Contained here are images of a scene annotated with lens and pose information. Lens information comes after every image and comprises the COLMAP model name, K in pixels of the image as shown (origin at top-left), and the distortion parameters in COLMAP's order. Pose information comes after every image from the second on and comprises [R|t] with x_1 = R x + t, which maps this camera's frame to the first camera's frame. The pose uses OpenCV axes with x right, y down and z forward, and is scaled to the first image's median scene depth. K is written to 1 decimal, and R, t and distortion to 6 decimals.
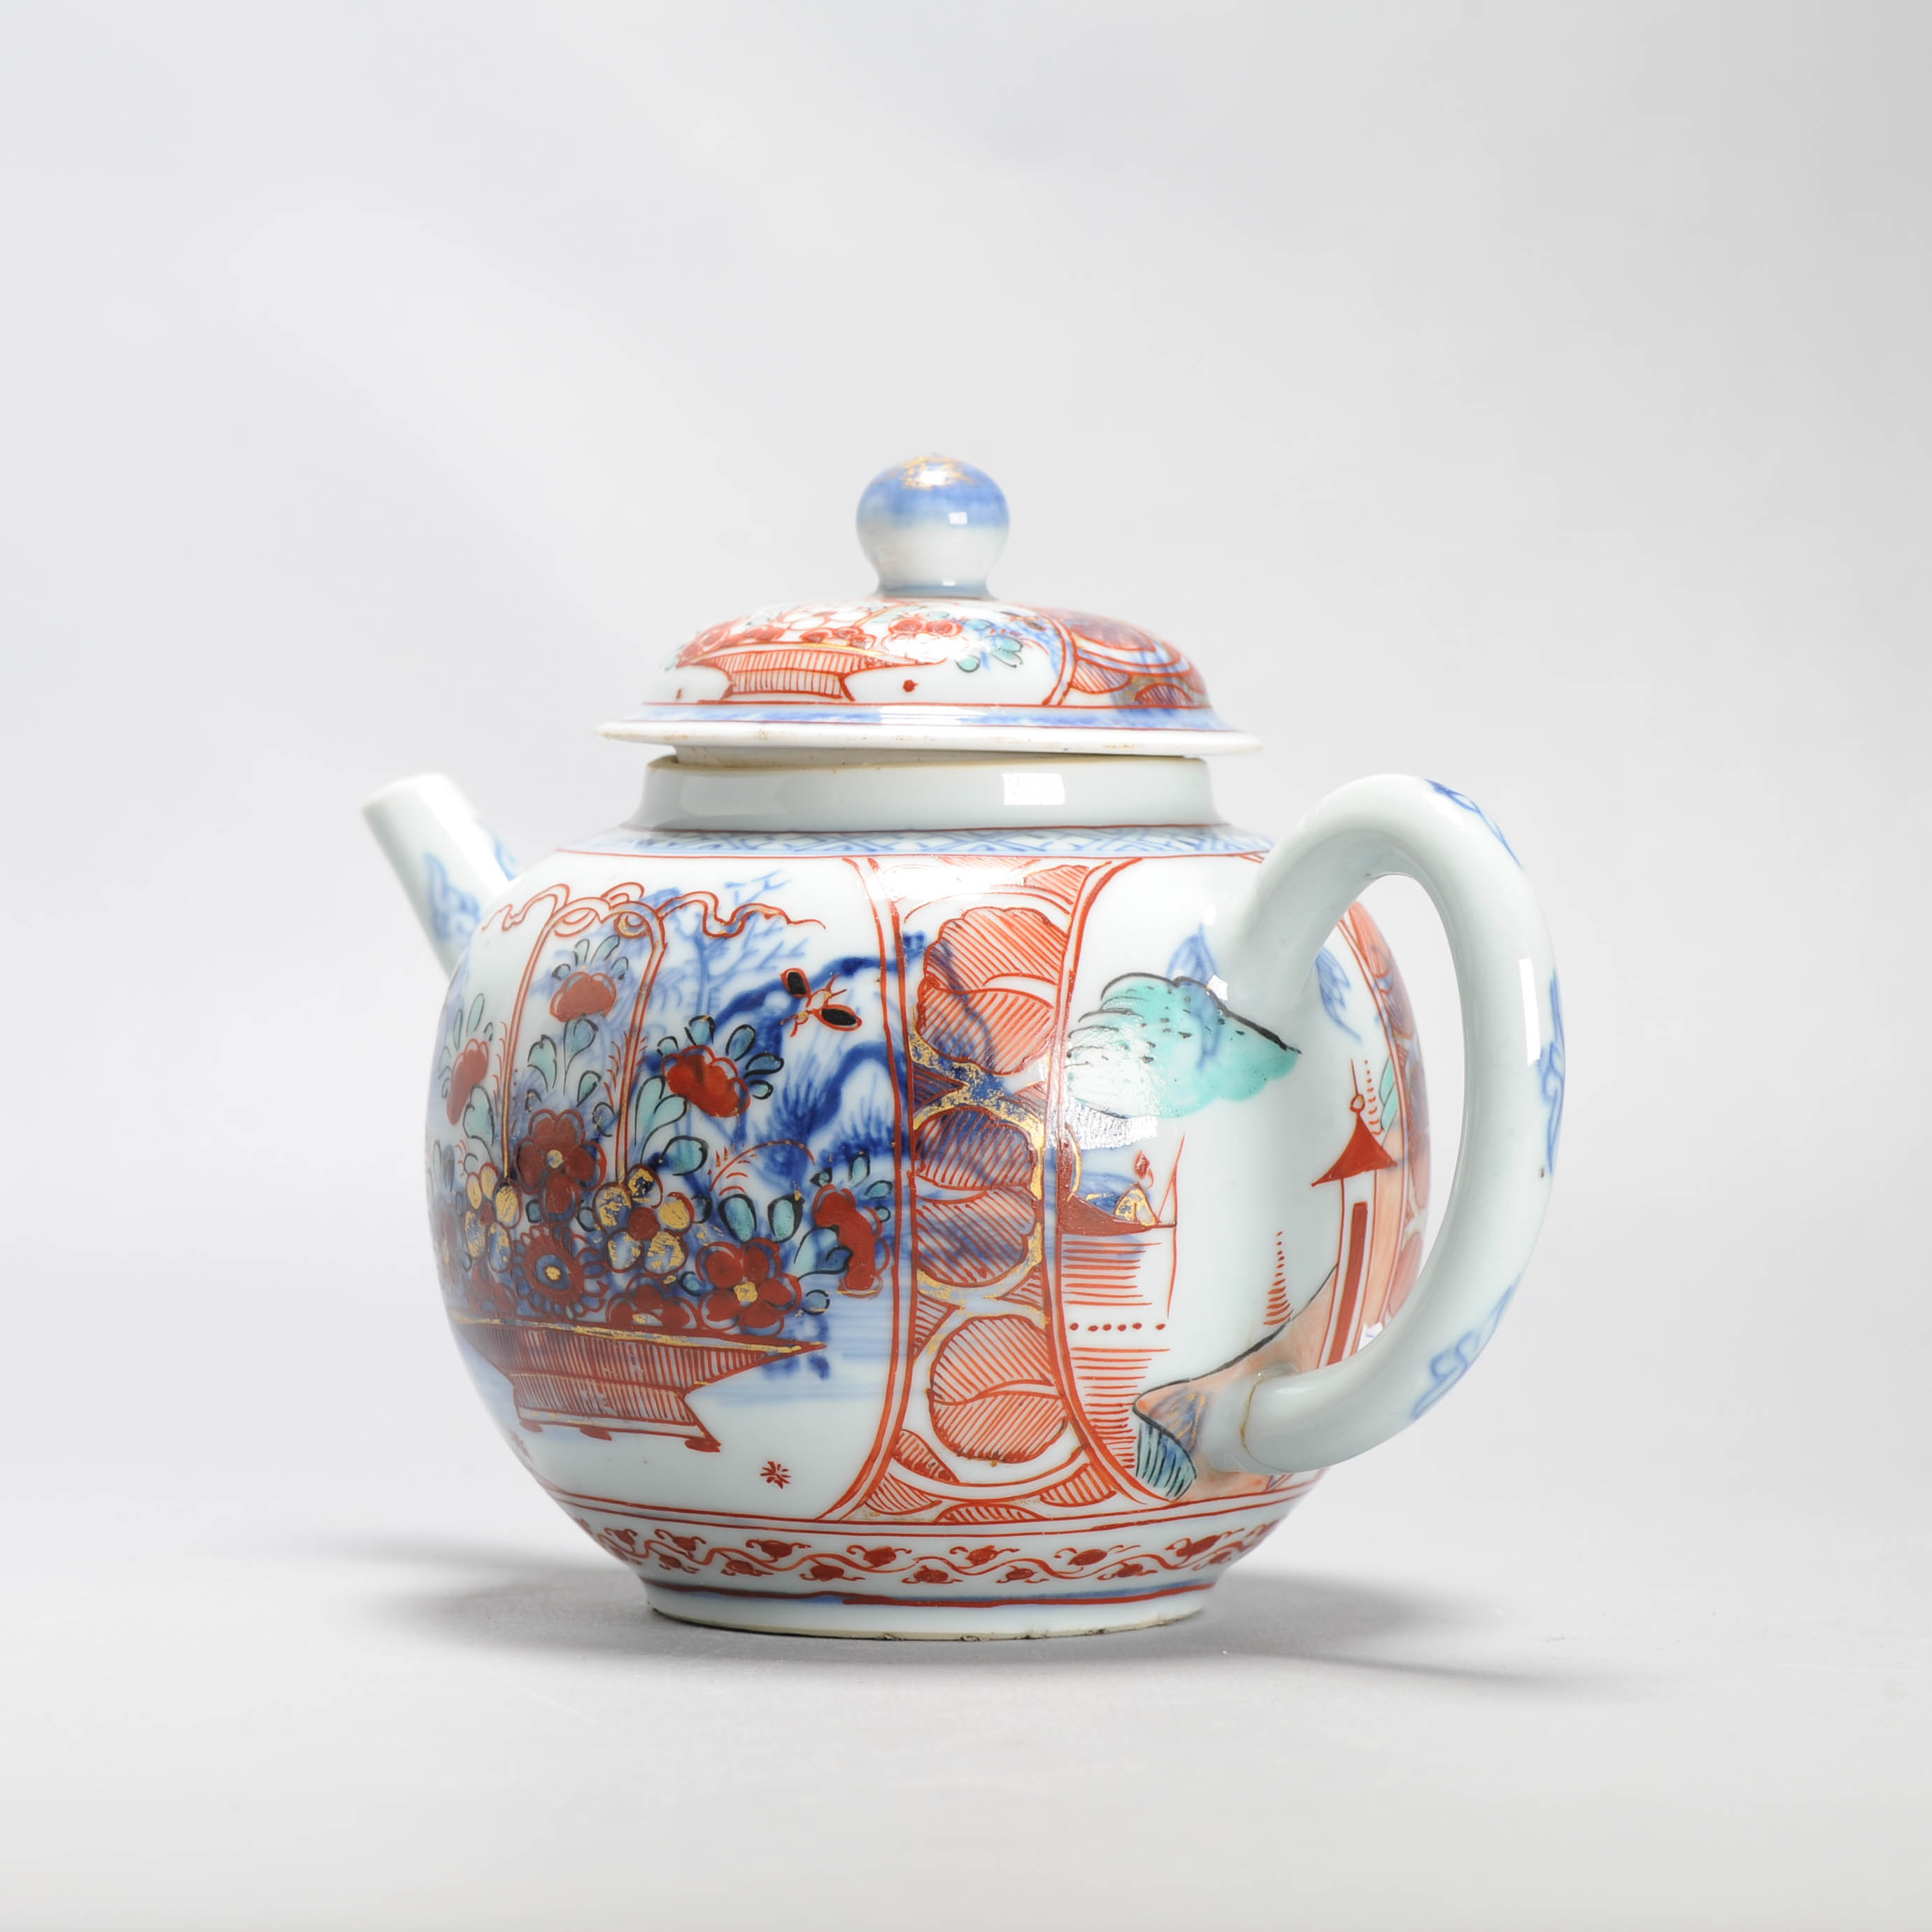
lens RADIAL K [[9605.2, 0, 966.0], [0, 9605.2, 966.0], [0, 0, 1]] dist [-0.179268, 2.813730]
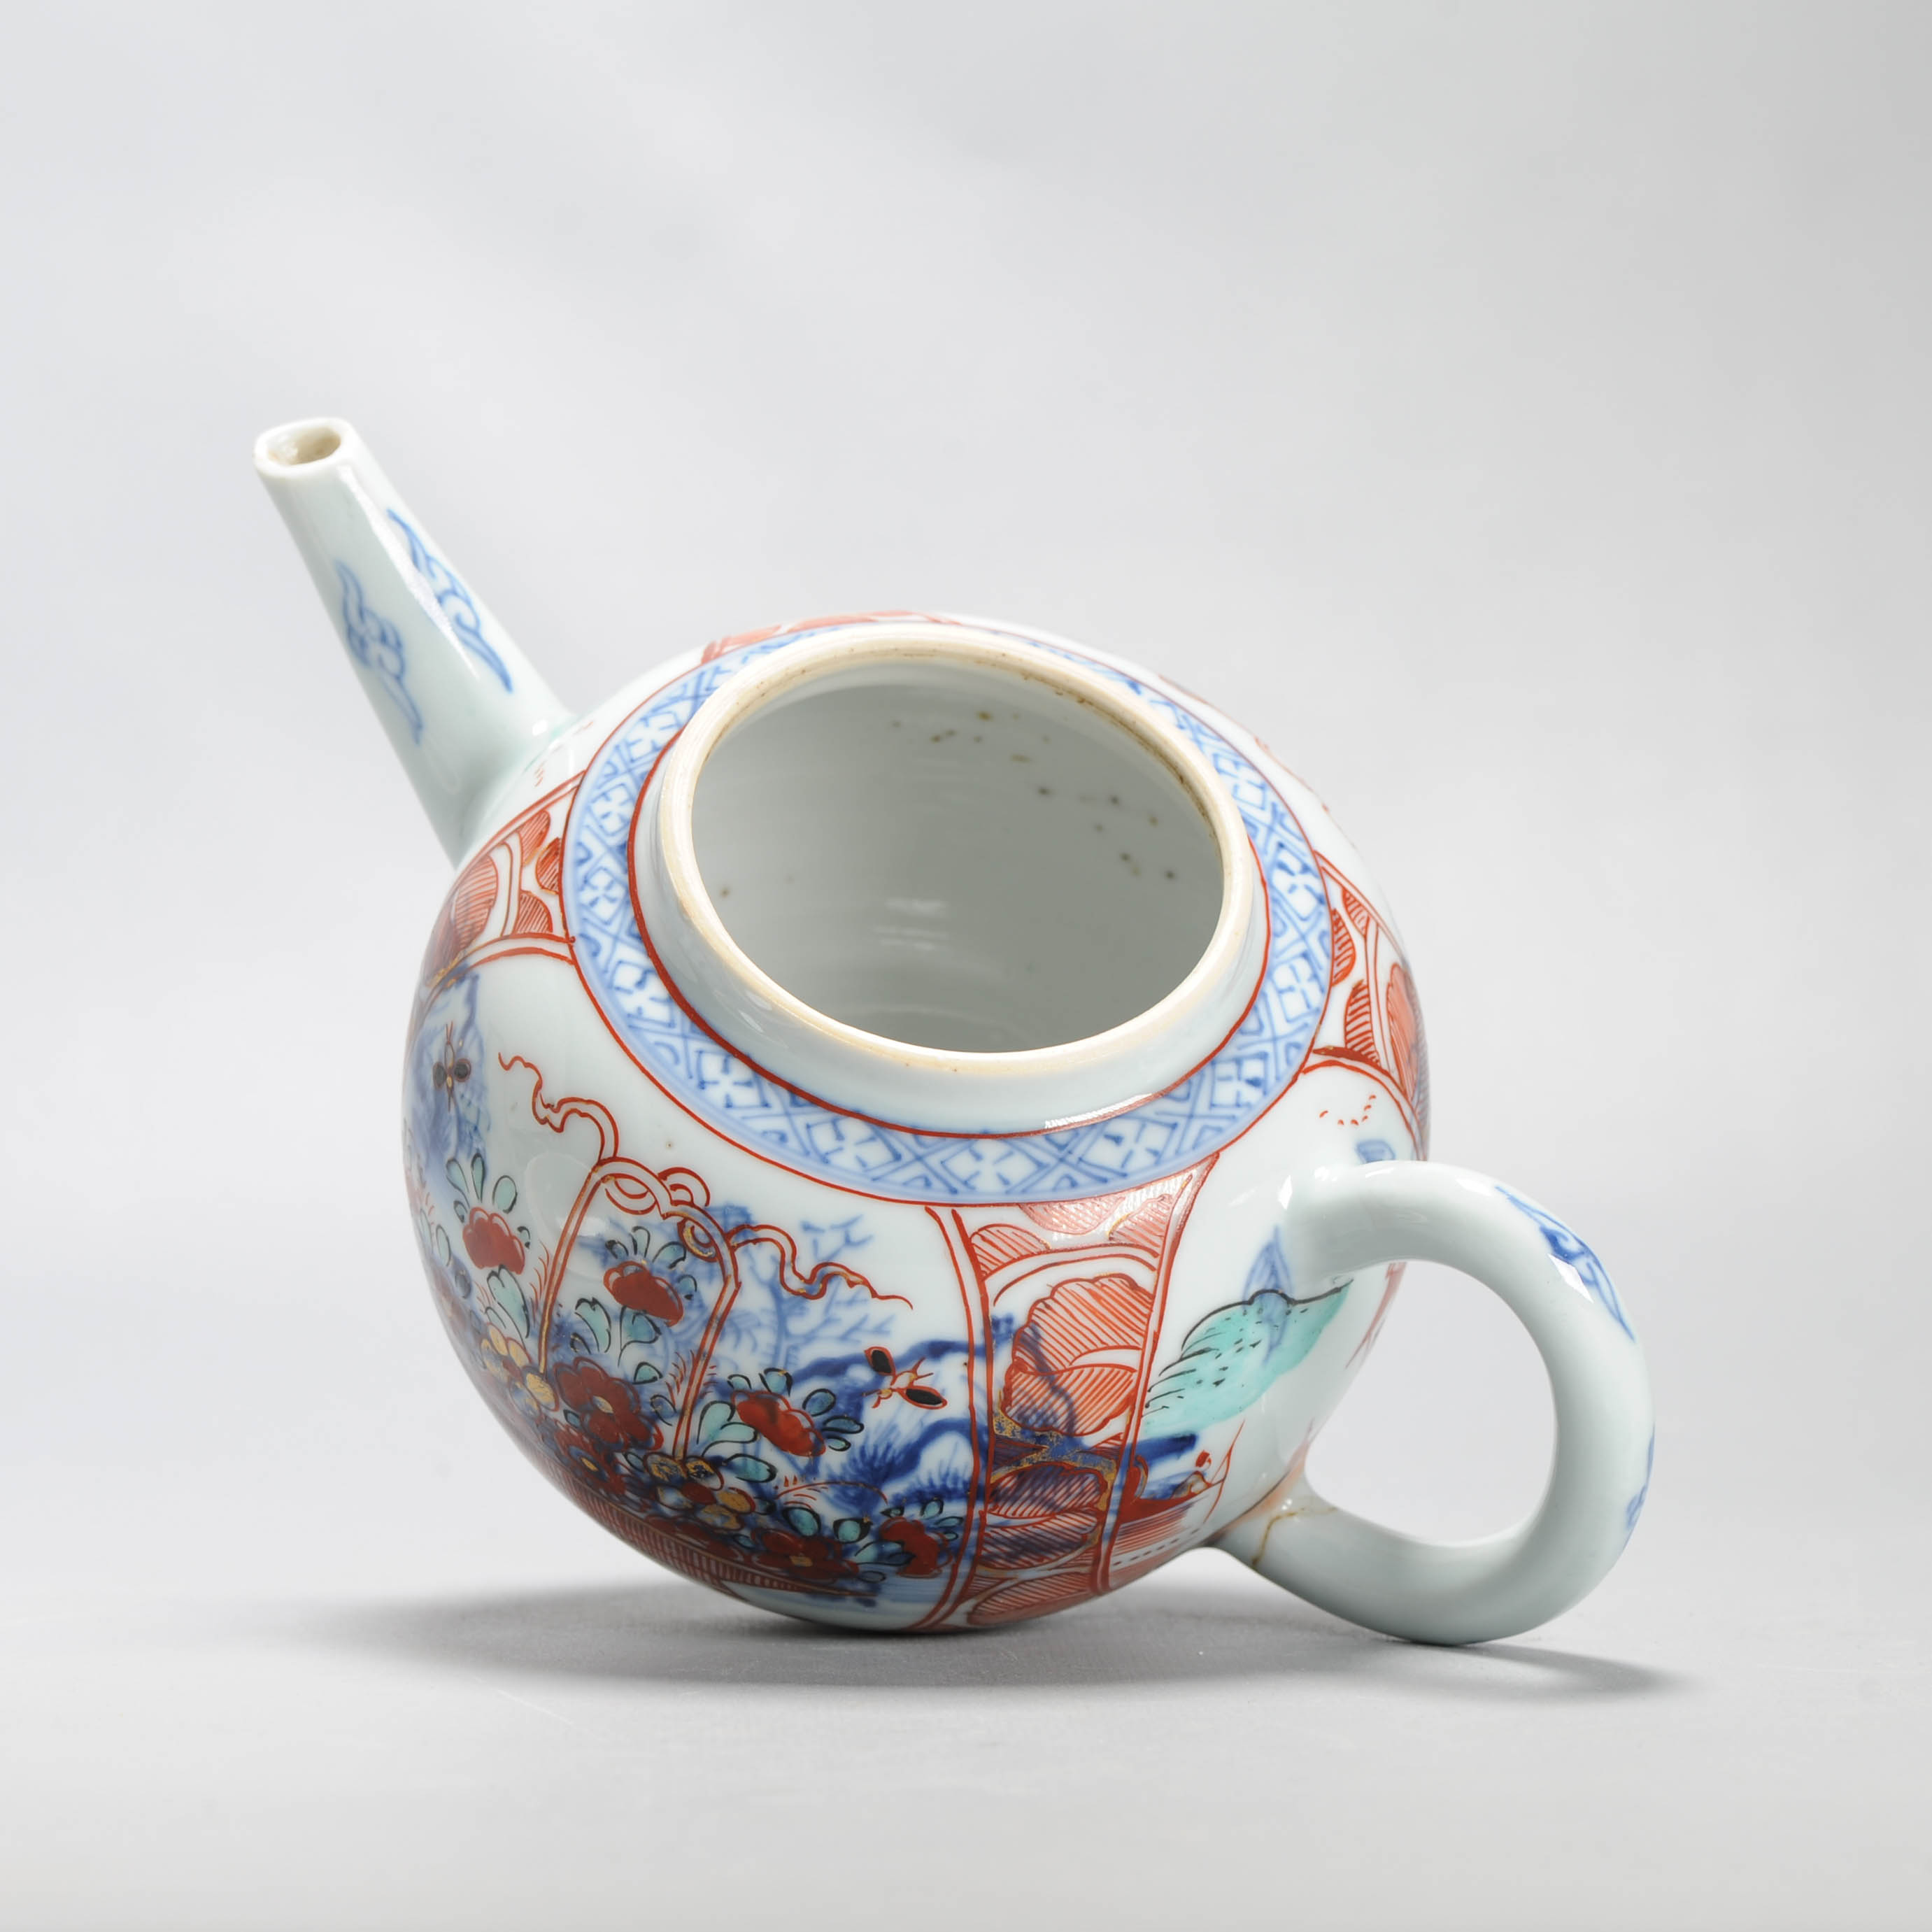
lens RADIAL K [[9605.2, 0, 966.0], [0, 9605.2, 966.0], [0, 0, 1]] dist [-0.179268, 2.813730]
pose [[0.981748, -0.047648, 0.184121, -0.187299], [-0.103279, 0.679361, 0.726500, -0.736981], [-0.159701, -0.732255, 0.662041, 0.379415]]
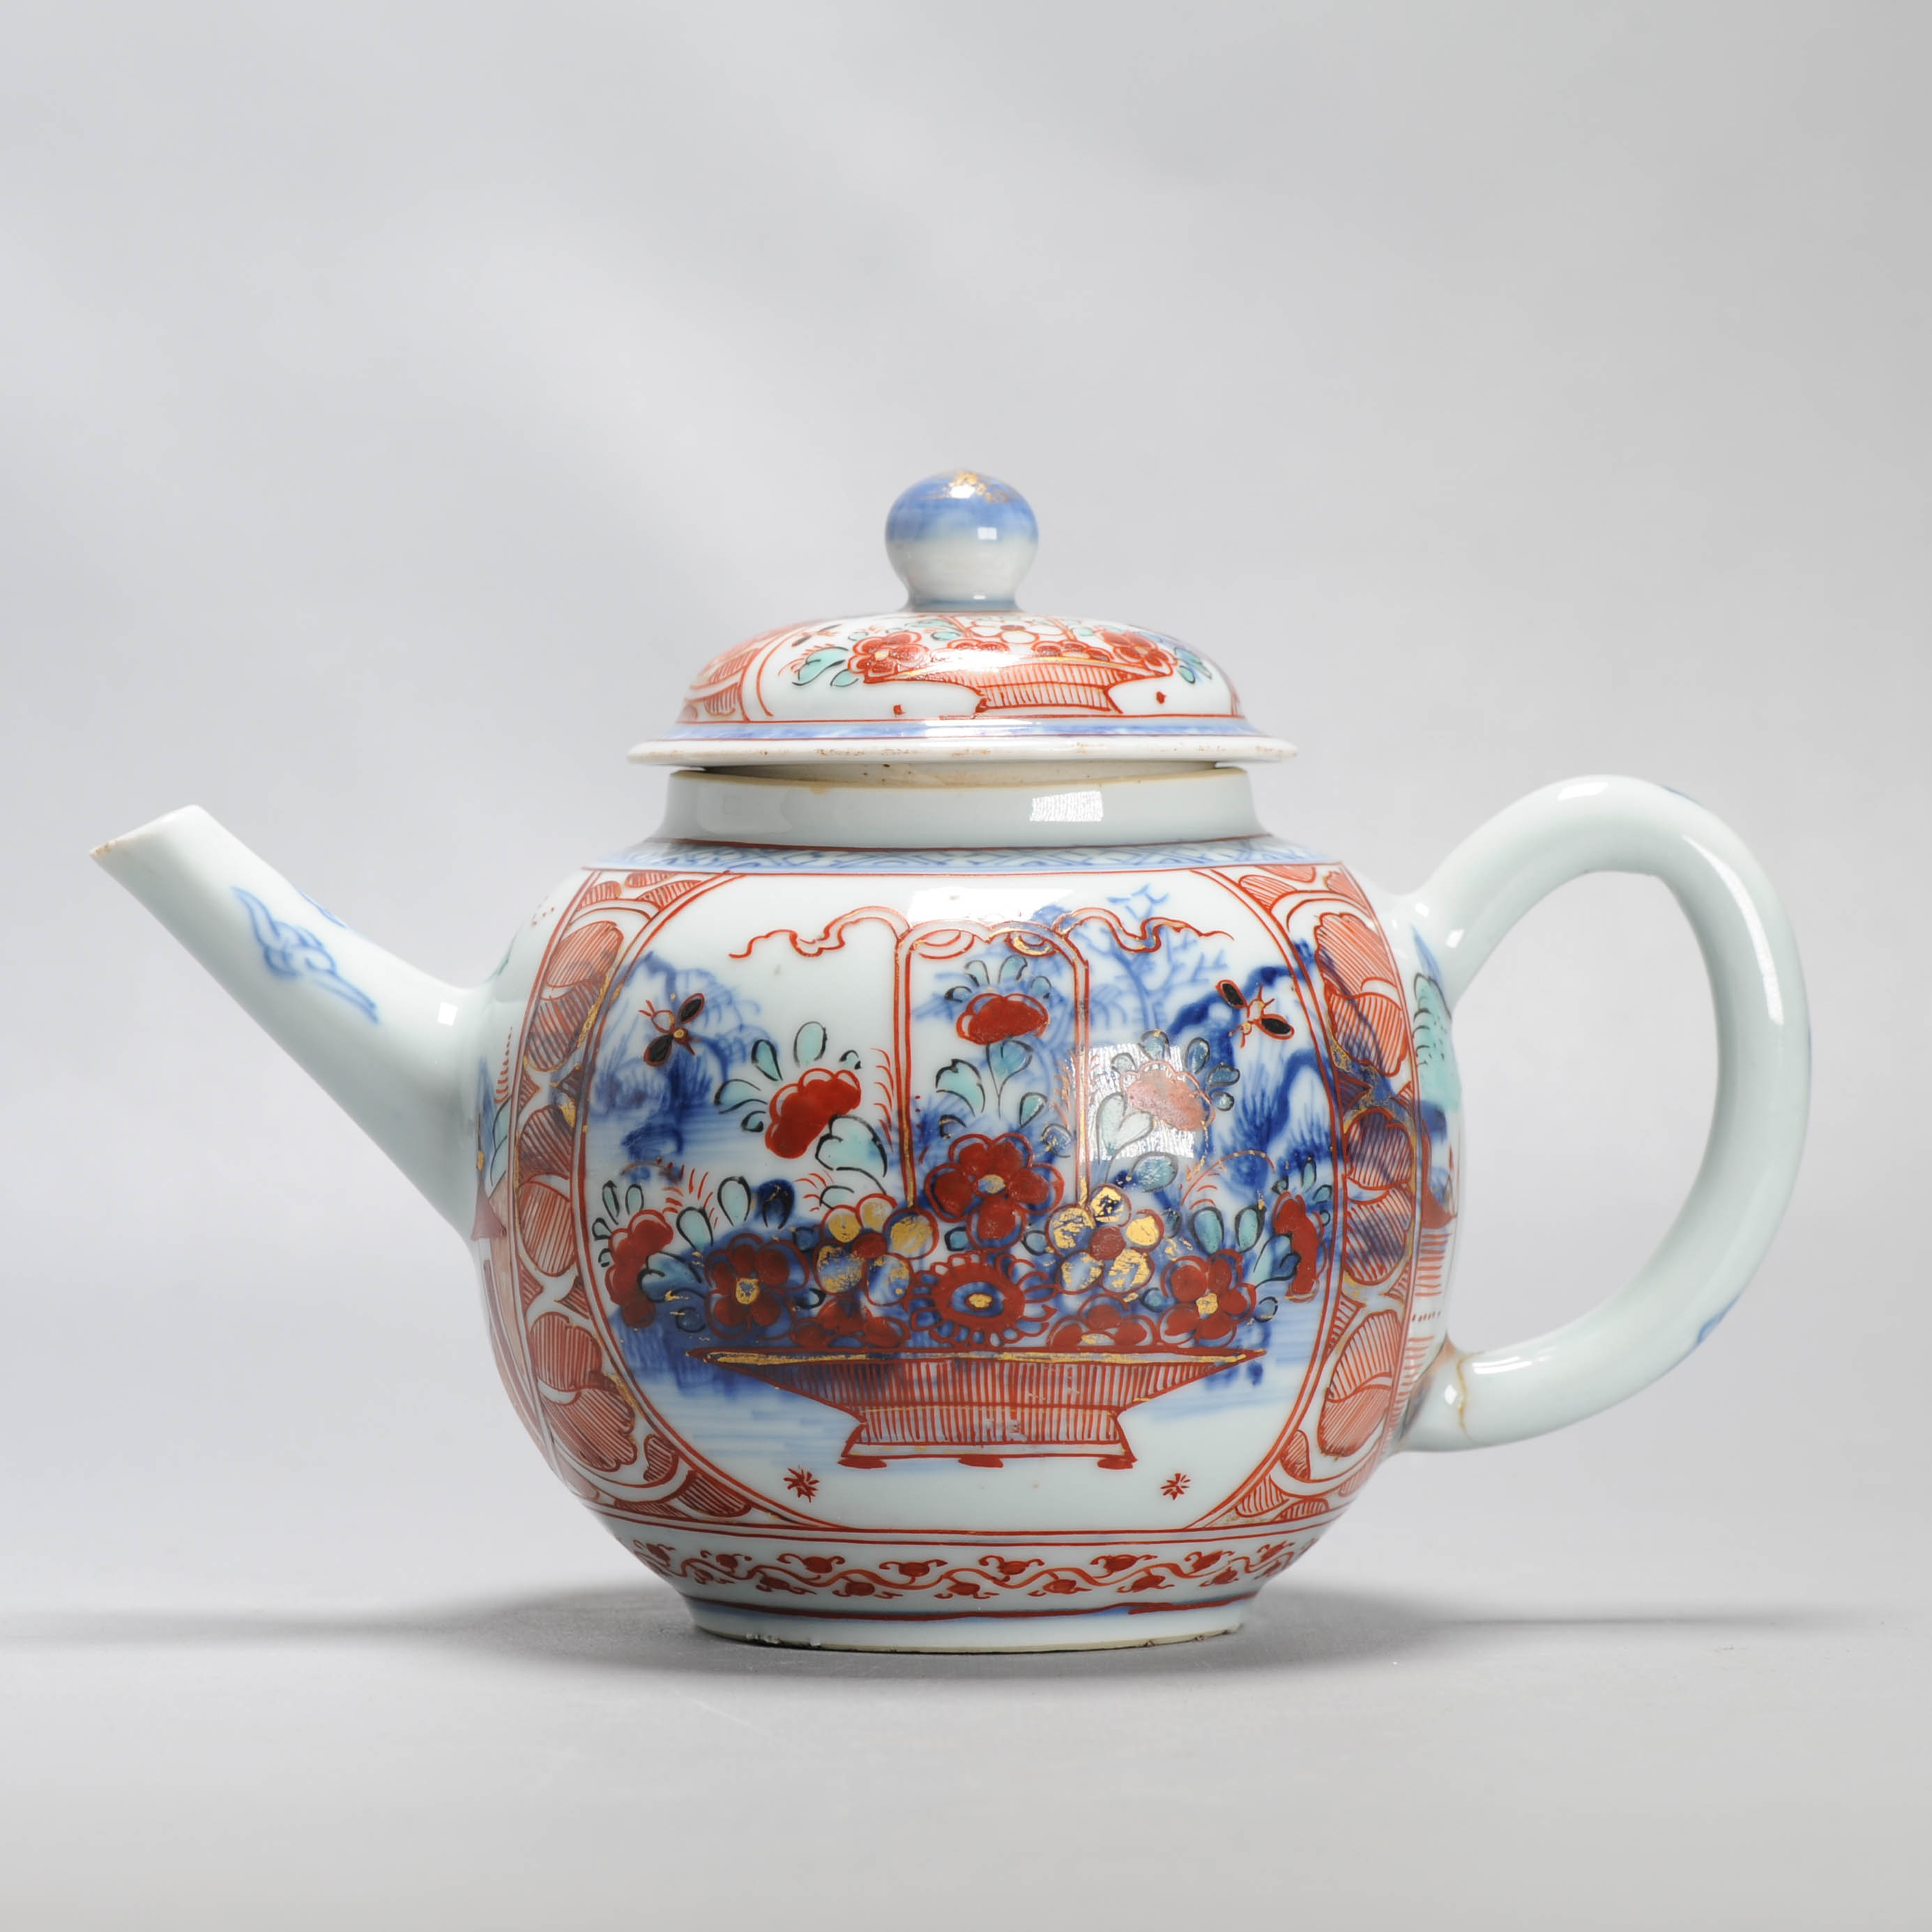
lens RADIAL K [[9605.2, 0, 966.0], [0, 9605.2, 966.0], [0, 0, 1]] dist [-0.179268, 2.813730]
pose [[0.665103, -0.035187, 0.745922, -0.785480], [0.035367, 0.999253, 0.015602, -0.017840], [-0.745914, 0.016004, 0.665850, 0.350506]]
